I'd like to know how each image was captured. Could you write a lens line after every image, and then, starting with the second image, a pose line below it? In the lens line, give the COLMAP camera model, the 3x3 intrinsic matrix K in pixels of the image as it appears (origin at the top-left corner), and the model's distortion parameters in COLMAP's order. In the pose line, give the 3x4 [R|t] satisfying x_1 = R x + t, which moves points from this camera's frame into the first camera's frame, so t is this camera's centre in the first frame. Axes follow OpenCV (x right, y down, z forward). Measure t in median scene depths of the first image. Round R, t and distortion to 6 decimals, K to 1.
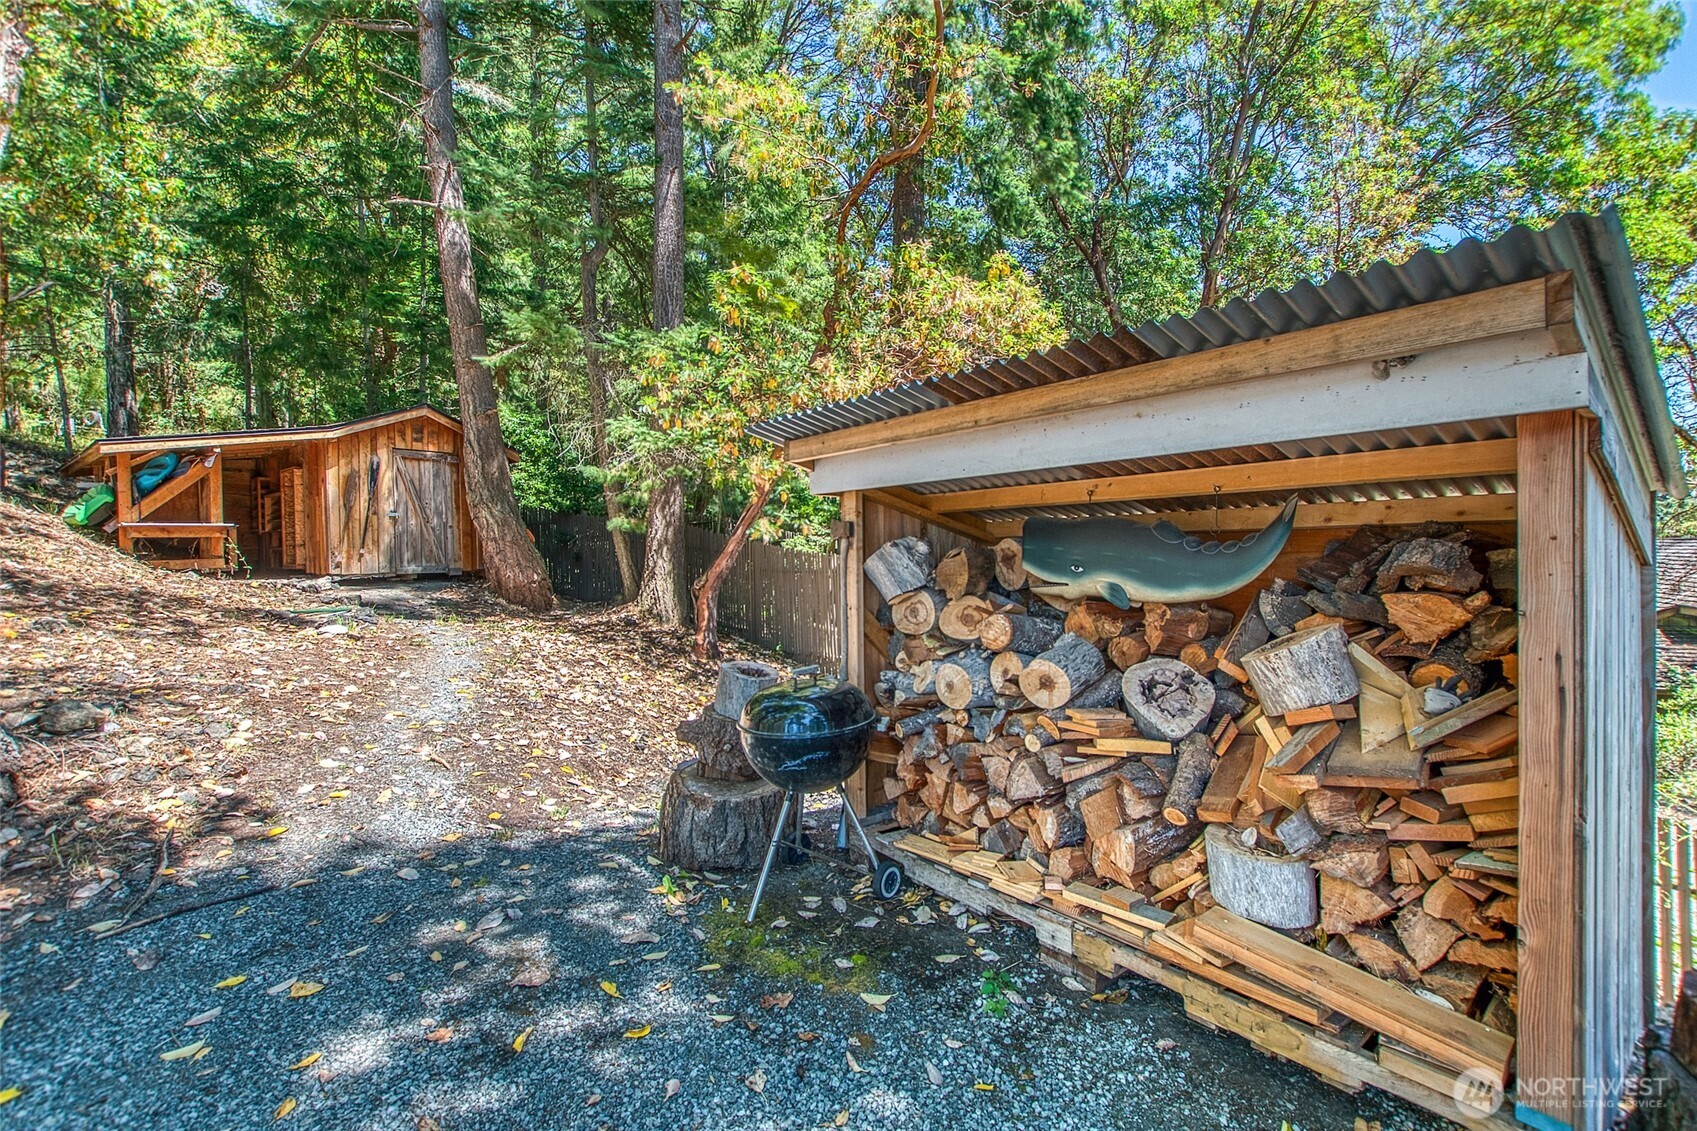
lens RADIAL K [[761.2, 0, 877.6], [0, 761.2, 554.3], [0, 0, 1]] dist [-0.020635, 0.005851]
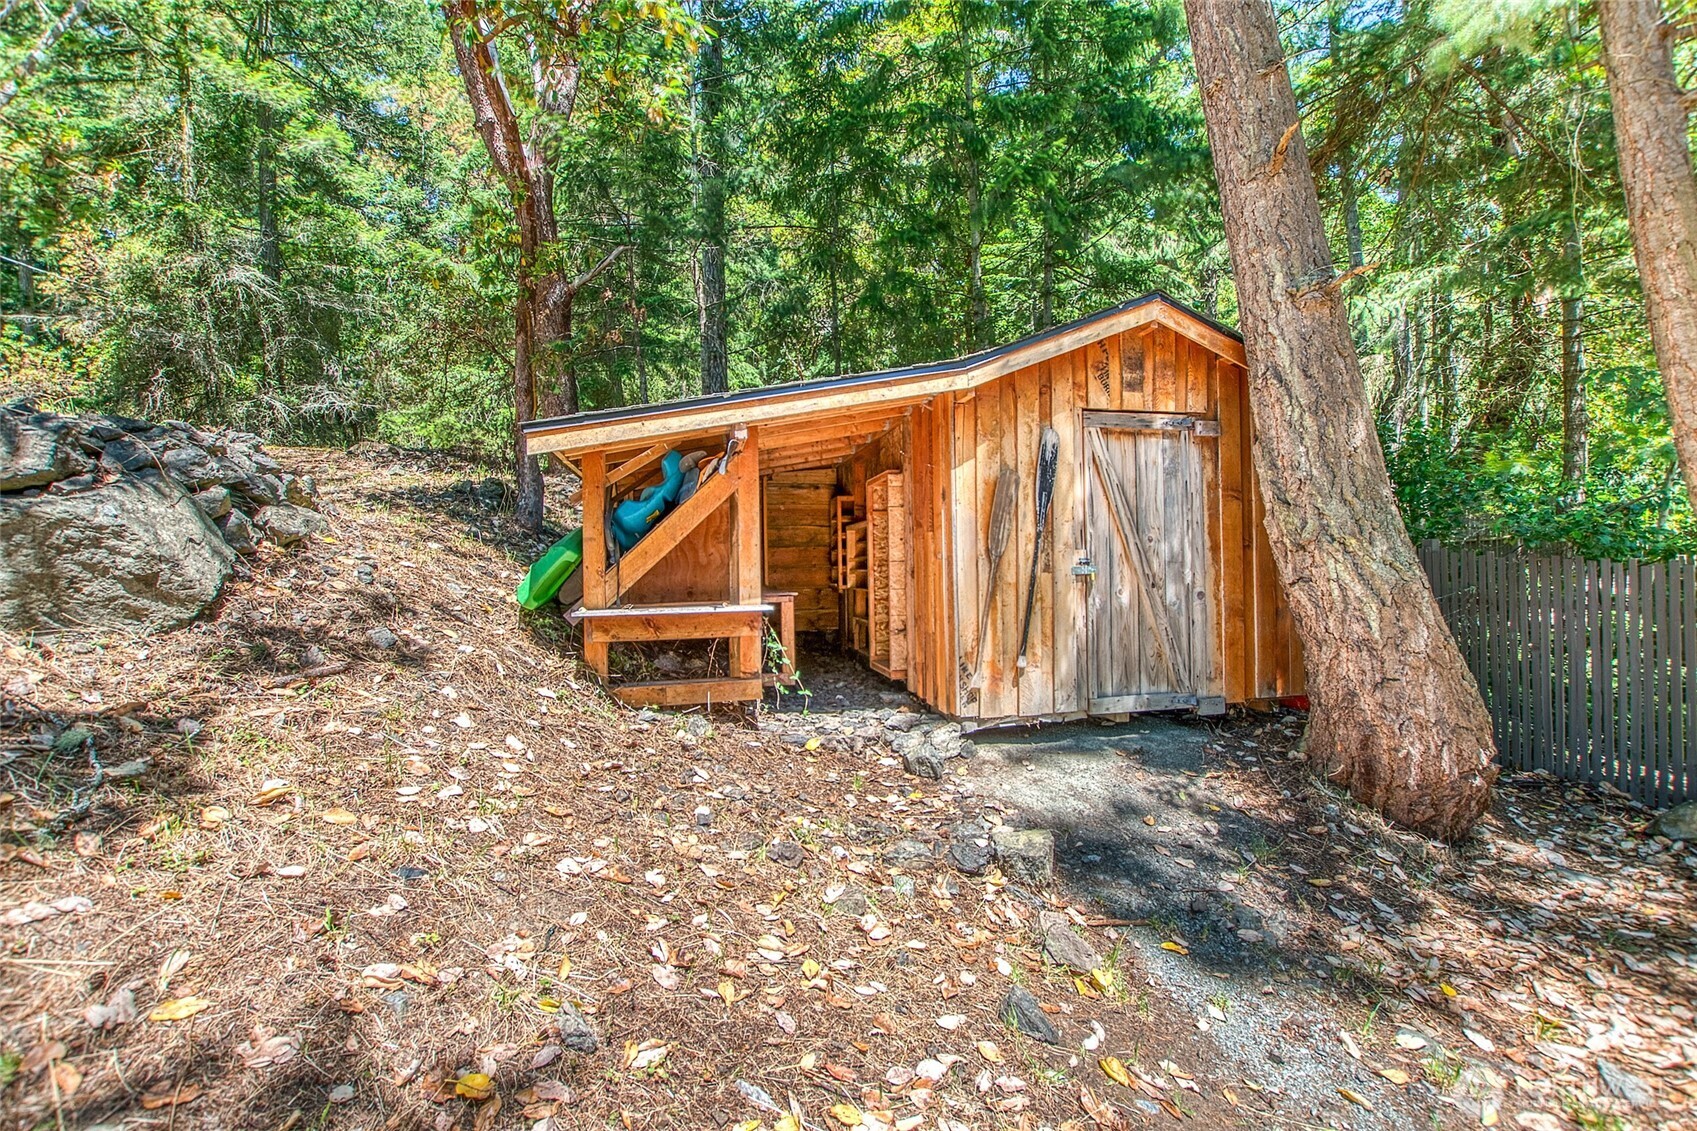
lens RADIAL K [[761.2, 0, 849.2], [0, 761.2, 562.7], [0, 0, 1]] dist [-0.020635, 0.005851]
pose [[0.763742, 0.007575, -0.645477, -0.482539], [-0.005873, 0.999971, 0.004785, -0.059454], [0.645495, 0.000136, 0.763764, 0.615891]]
